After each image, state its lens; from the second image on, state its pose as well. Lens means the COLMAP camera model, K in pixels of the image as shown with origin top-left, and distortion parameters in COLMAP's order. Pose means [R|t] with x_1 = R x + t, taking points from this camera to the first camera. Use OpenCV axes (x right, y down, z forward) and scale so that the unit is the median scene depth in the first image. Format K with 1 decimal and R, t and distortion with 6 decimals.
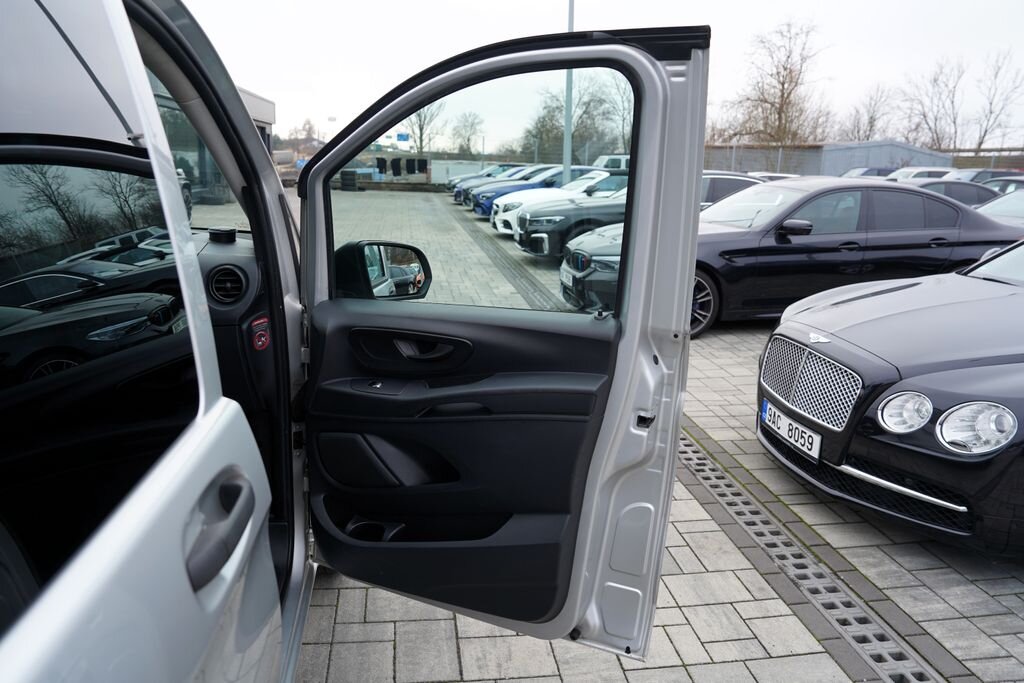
lens RADIAL K [[705.9, 0, 511.1], [0, 705.9, 341.2], [0, 0, 1]] dist [-0.096013, 0.058907]
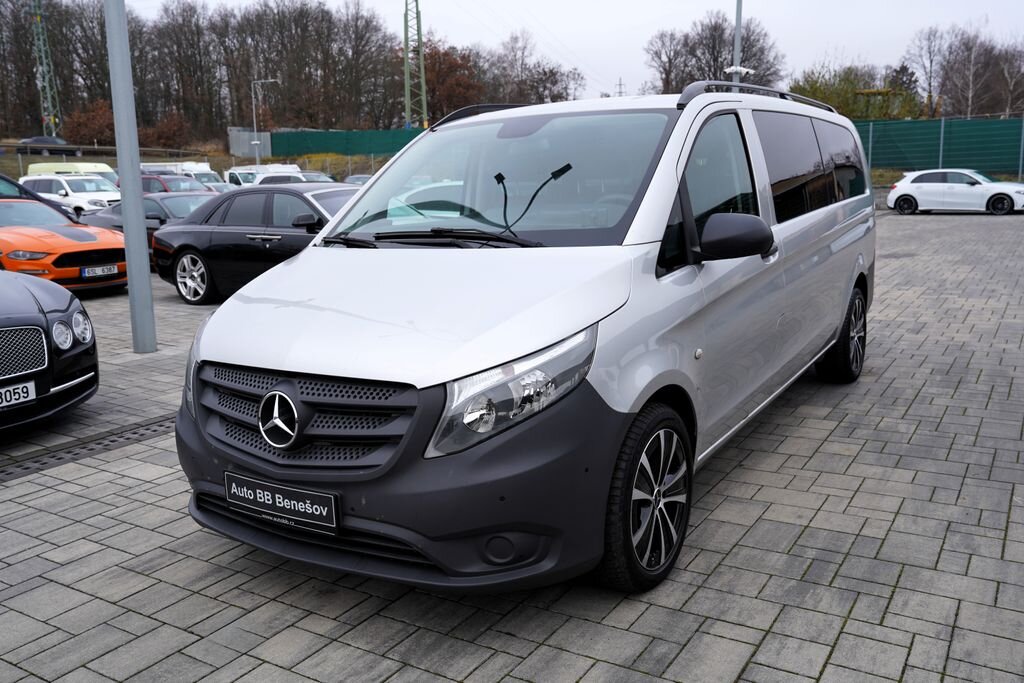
lens RADIAL K [[845.1, 0, 512.8], [0, 845.1, 327.2], [0, 0, 1]] dist [-0.013290, 0.019141]
pose [[-0.754280, -0.124862, 0.644570, -0.087904], [0.164040, 0.914772, 0.369164, -0.027741], [-0.635730, 0.384189, -0.669512, 0.099091]]
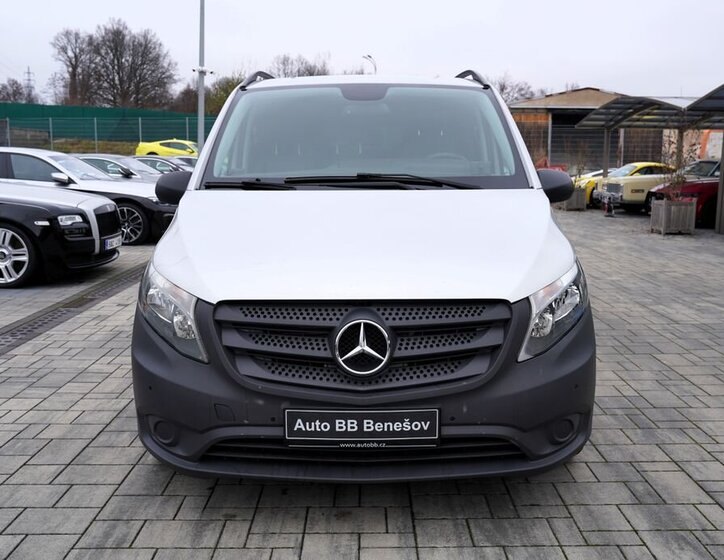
lens RADIAL K [[708.2, 0, 368.3], [0, 708.2, 281.3], [0, 0, 1]] dist [-0.019595, 0.000000]
pose [[-0.988354, -0.072257, 0.133919, -0.043709], [-0.012080, 0.914548, 0.404298, -0.027528], [-0.151689, 0.397972, -0.904770, 0.116998]]
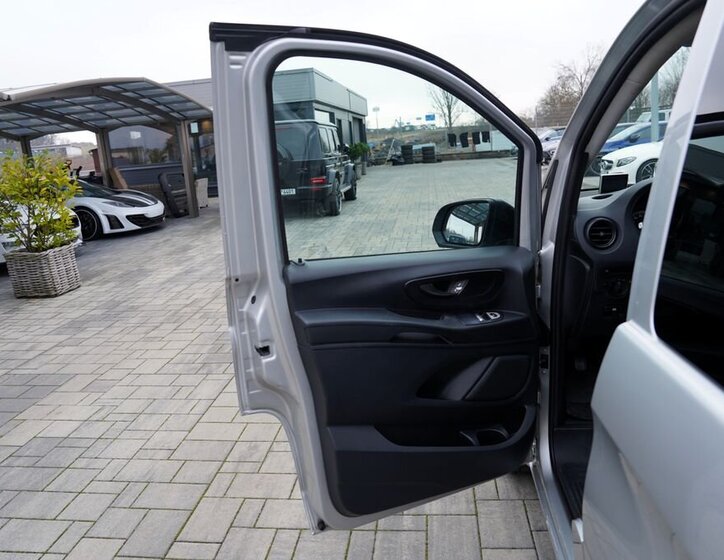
lens RADIAL K [[581.2, 0, 359.3], [0, 581.2, 281.0], [0, 0, 1]] dist [-0.089091, 0.023109]
pose [[0.959083, -0.048768, -0.278894, -0.052311], [0.047250, 0.998809, -0.012165, -0.000954], [0.279155, -0.001511, 0.960245, -0.007064]]
